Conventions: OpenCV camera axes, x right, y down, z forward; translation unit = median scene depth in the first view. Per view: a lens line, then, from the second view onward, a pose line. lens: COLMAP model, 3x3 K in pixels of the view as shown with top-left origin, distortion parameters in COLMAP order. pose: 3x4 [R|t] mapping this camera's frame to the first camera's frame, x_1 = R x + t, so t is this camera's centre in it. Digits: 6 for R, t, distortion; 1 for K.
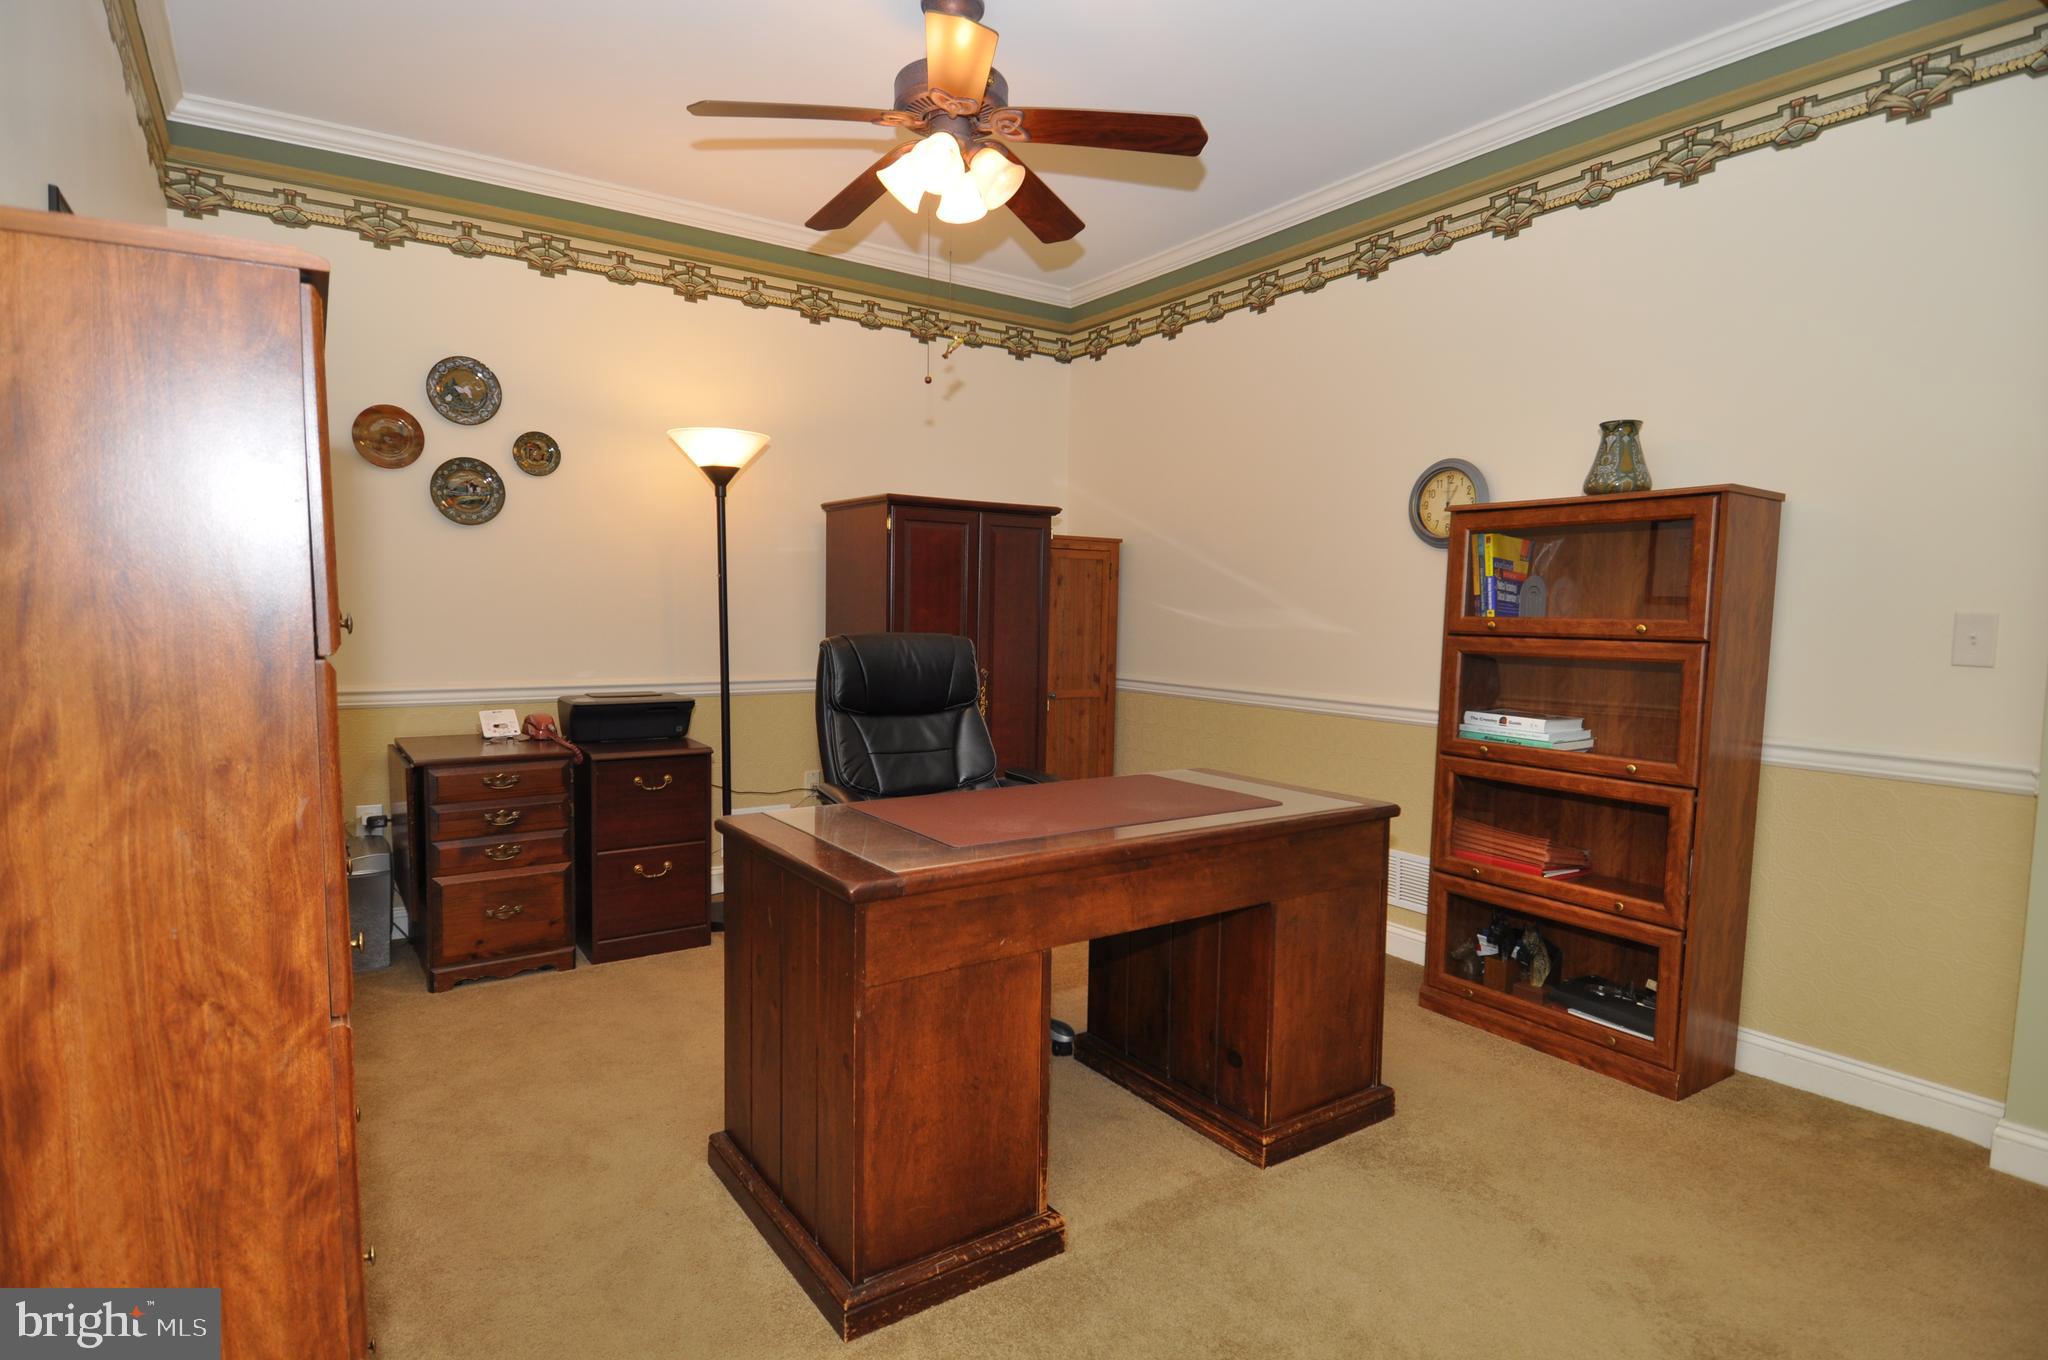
lens RADIAL K [[1064.6, 0, 1032.6], [0, 1064.6, 682.5], [0, 0, 1]] dist [0.052181, -0.053520]
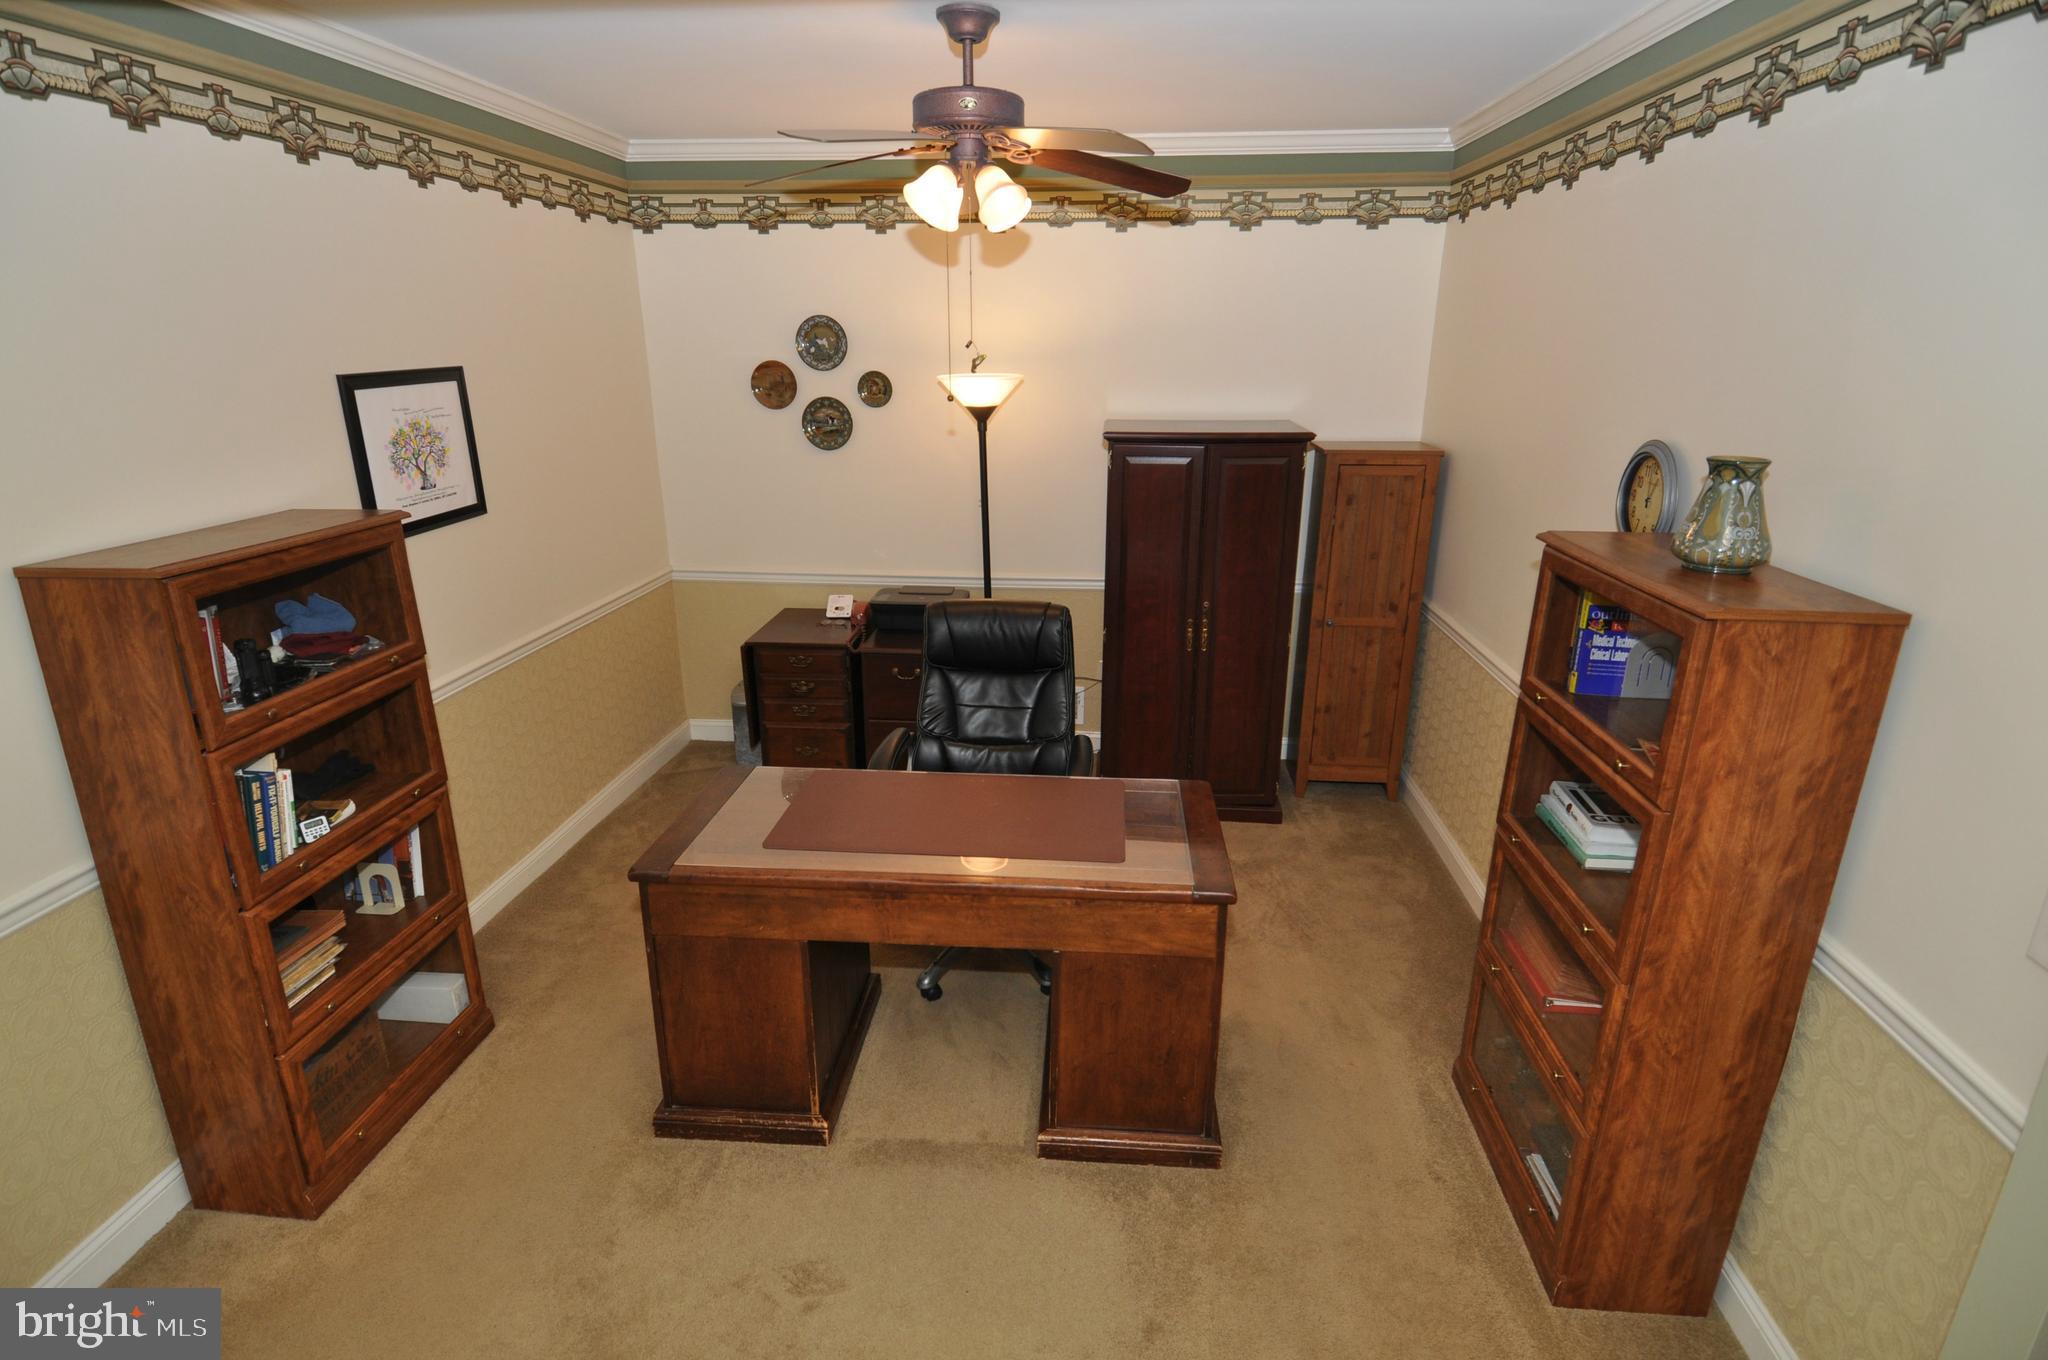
lens RADIAL K [[1072.3, 0, 1025.8], [0, 1072.3, 683.9], [0, 0, 1]] dist [0.059029, -0.059441]
pose [[0.769998, 0.182843, -0.611287, 0.554934], [-0.034461, 0.968580, 0.246305, -0.220717], [0.637116, -0.168588, 0.752105, 0.137318]]
